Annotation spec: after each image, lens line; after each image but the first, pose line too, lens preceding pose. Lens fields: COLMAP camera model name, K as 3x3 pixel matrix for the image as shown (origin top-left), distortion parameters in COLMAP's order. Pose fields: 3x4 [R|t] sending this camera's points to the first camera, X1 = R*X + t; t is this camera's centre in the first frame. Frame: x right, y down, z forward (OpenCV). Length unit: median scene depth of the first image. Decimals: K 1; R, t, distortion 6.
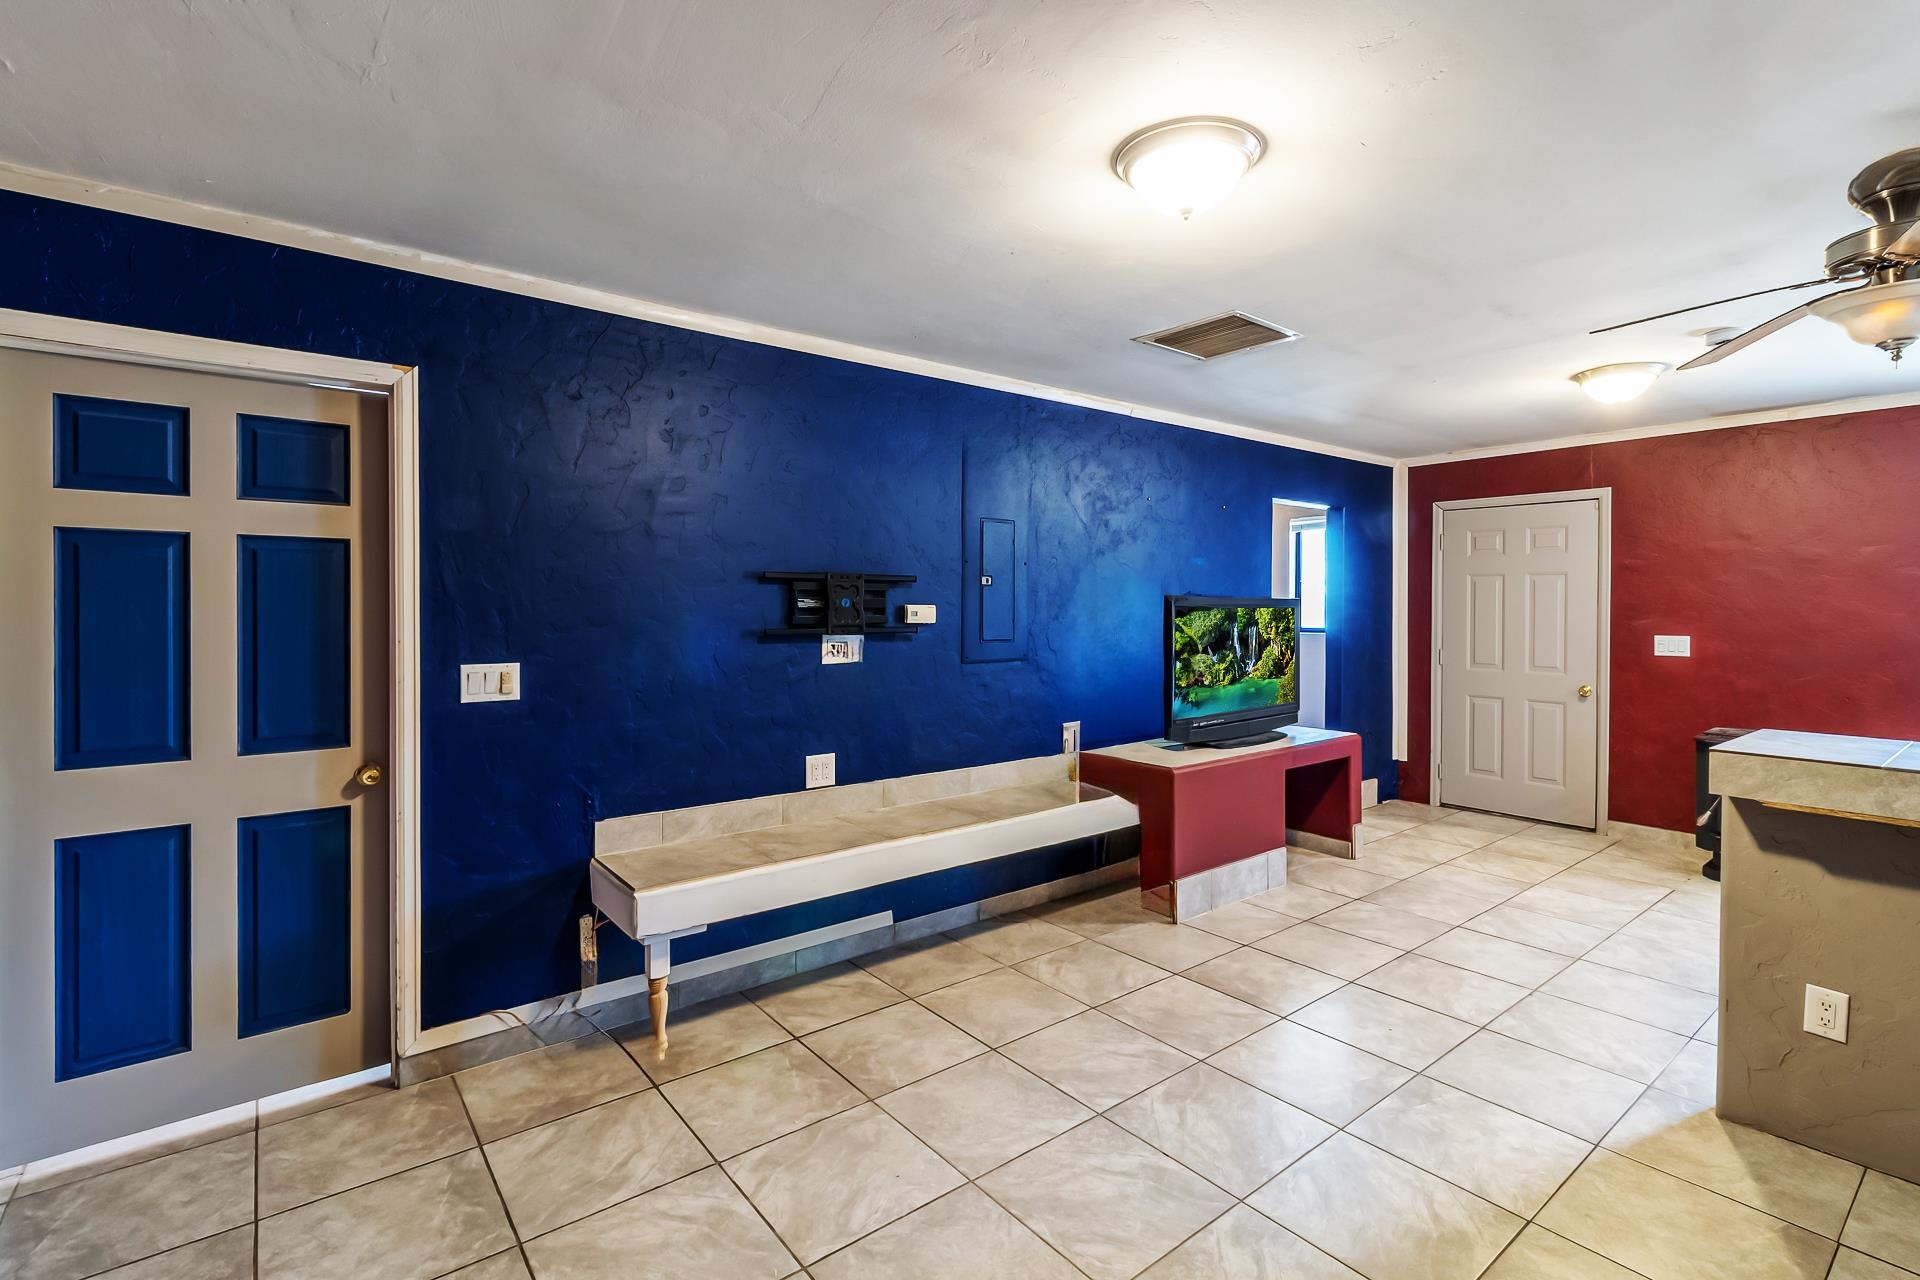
lens RADIAL K [[885.1, 0, 962.2], [0, 885.1, 611.1], [0, 0, 1]] dist [0.002545, -0.000240]
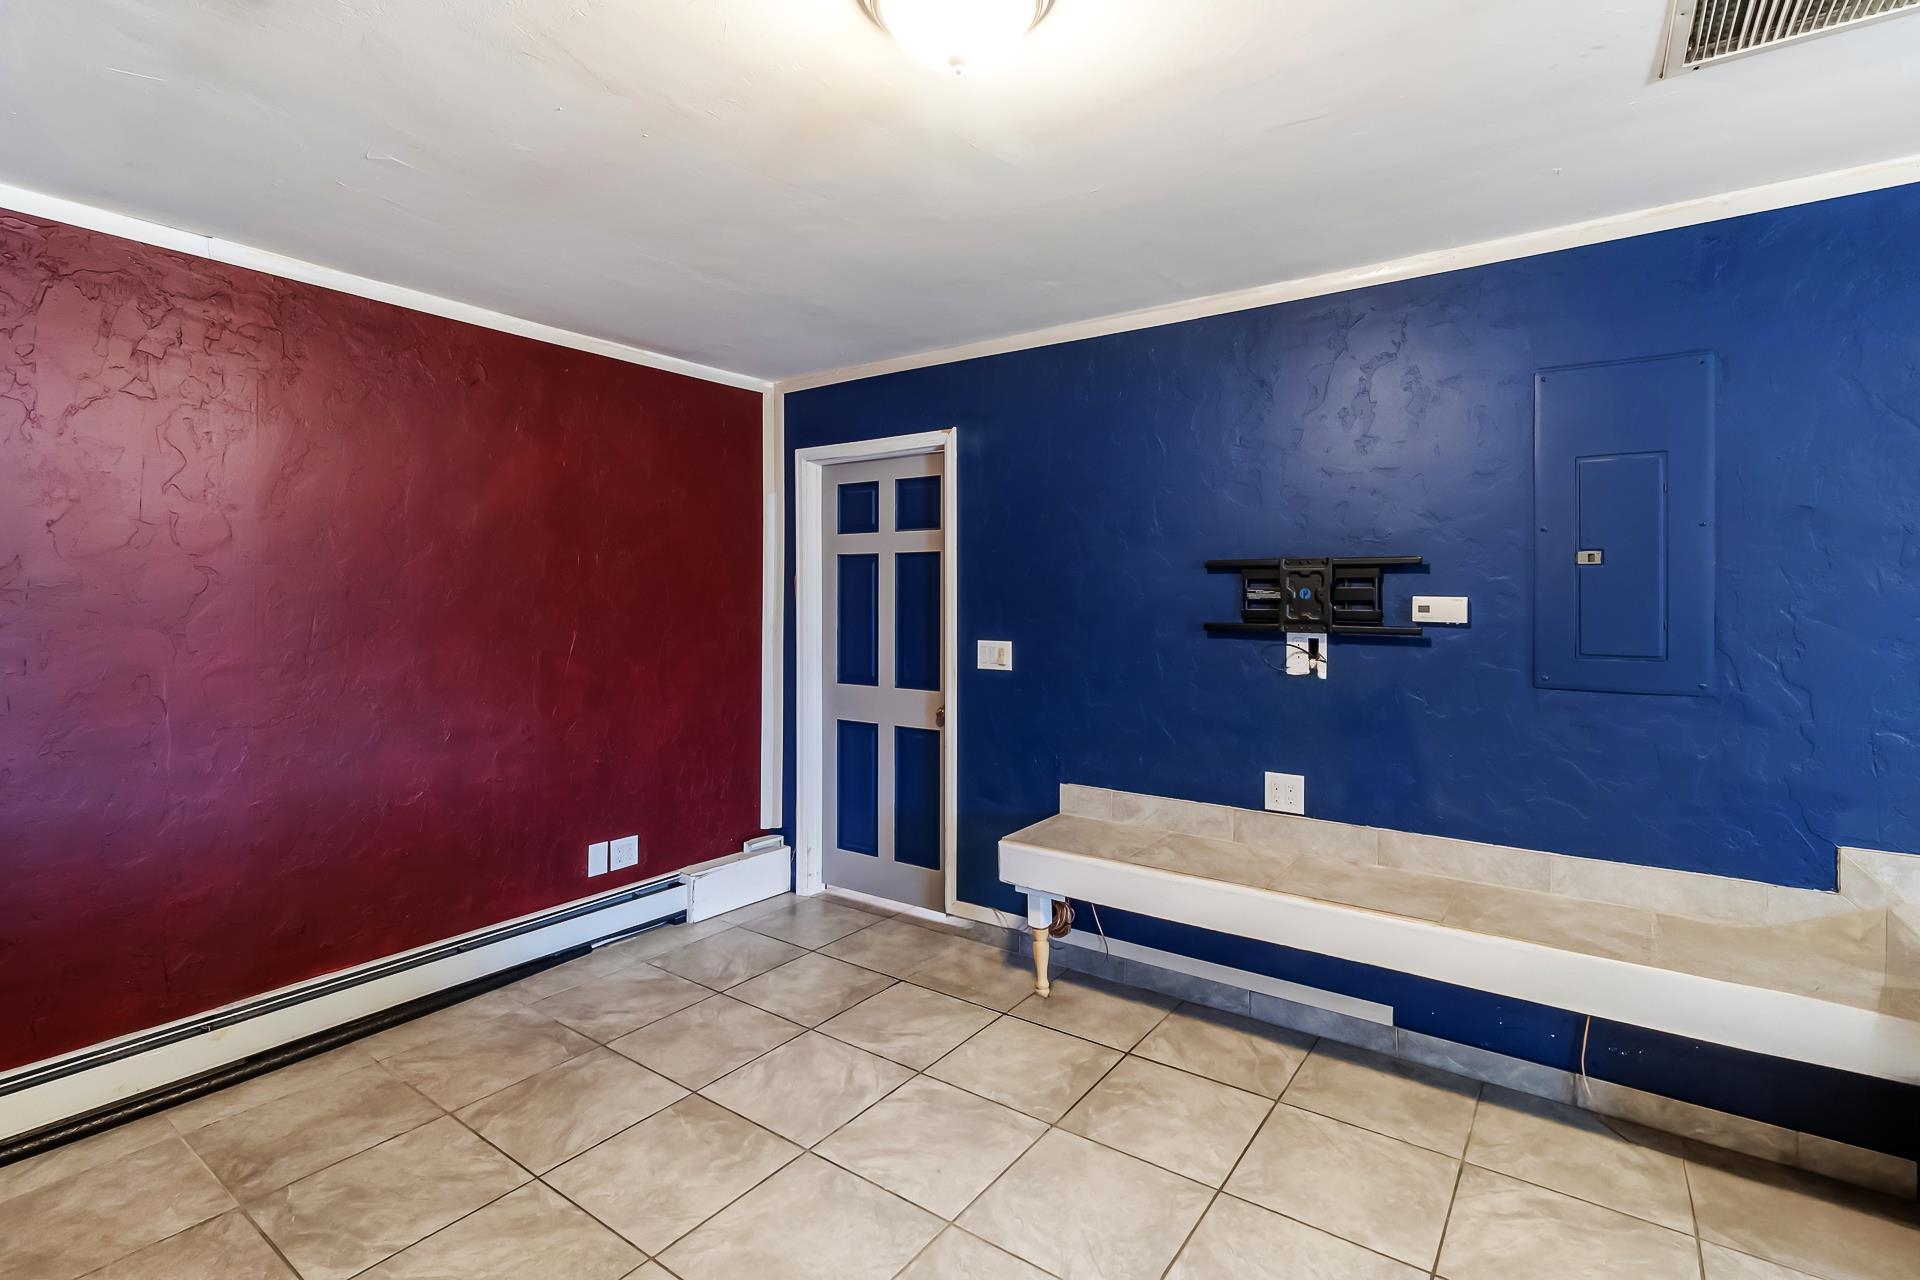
lens RADIAL K [[885.1, 0, 973.0], [0, 885.1, 592.6], [0, 0, 1]] dist [0.002545, -0.000240]
pose [[0.285221, -0.002934, -0.958457, 0.583747], [-0.008170, 0.999952, -0.005493, -0.003469], [0.958427, 0.009397, 0.285184, 0.489656]]
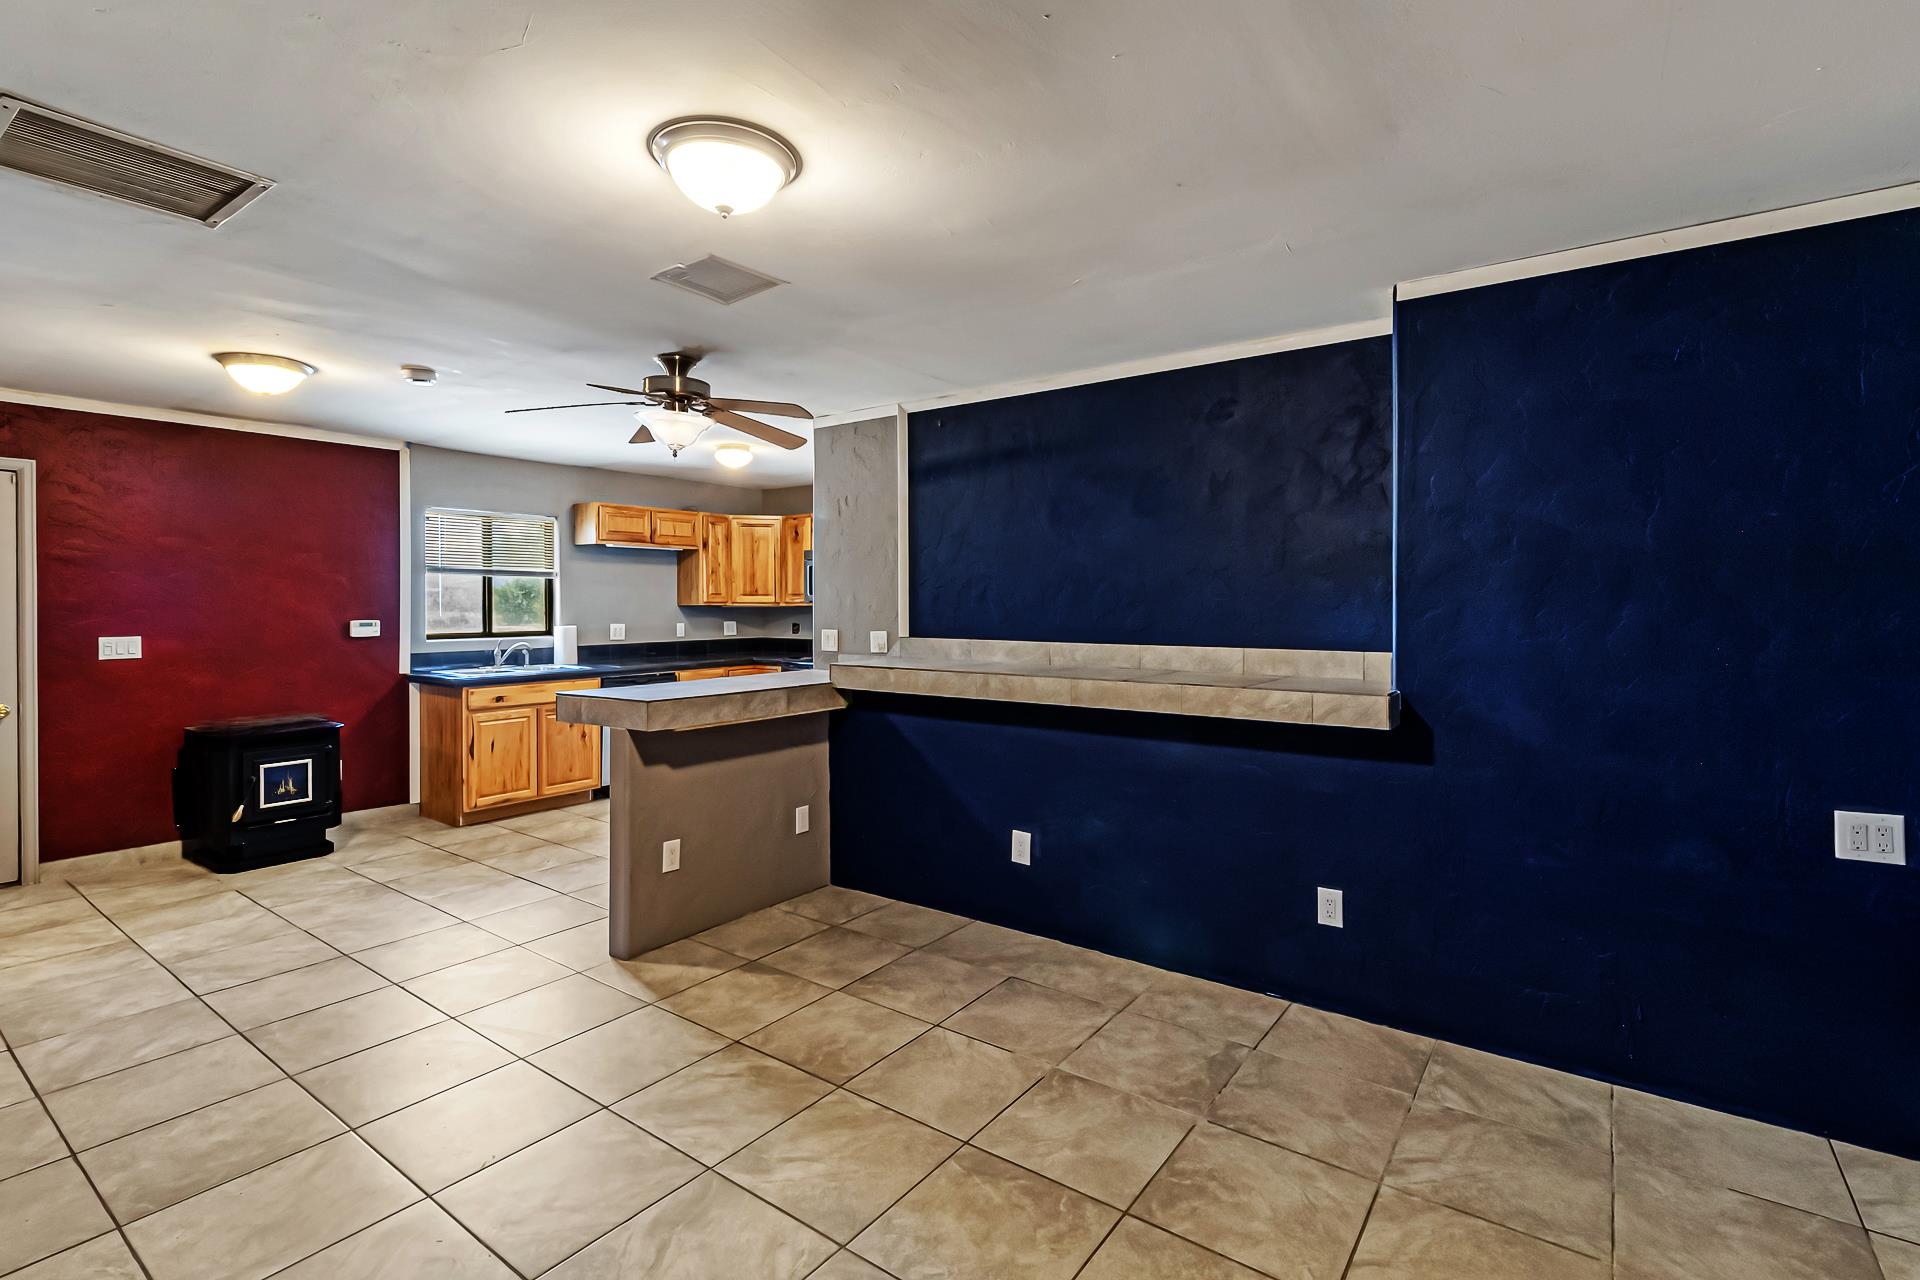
lens RADIAL K [[885.1, 0, 977.6], [0, 885.1, 603.2], [0, 0, 1]] dist [0.002545, -0.000240]
pose [[-0.278948, -0.004392, 0.960296, -0.768831], [0.006035, 0.999962, 0.006326, -0.017343], [-0.960287, 0.007560, -0.278911, 0.952582]]
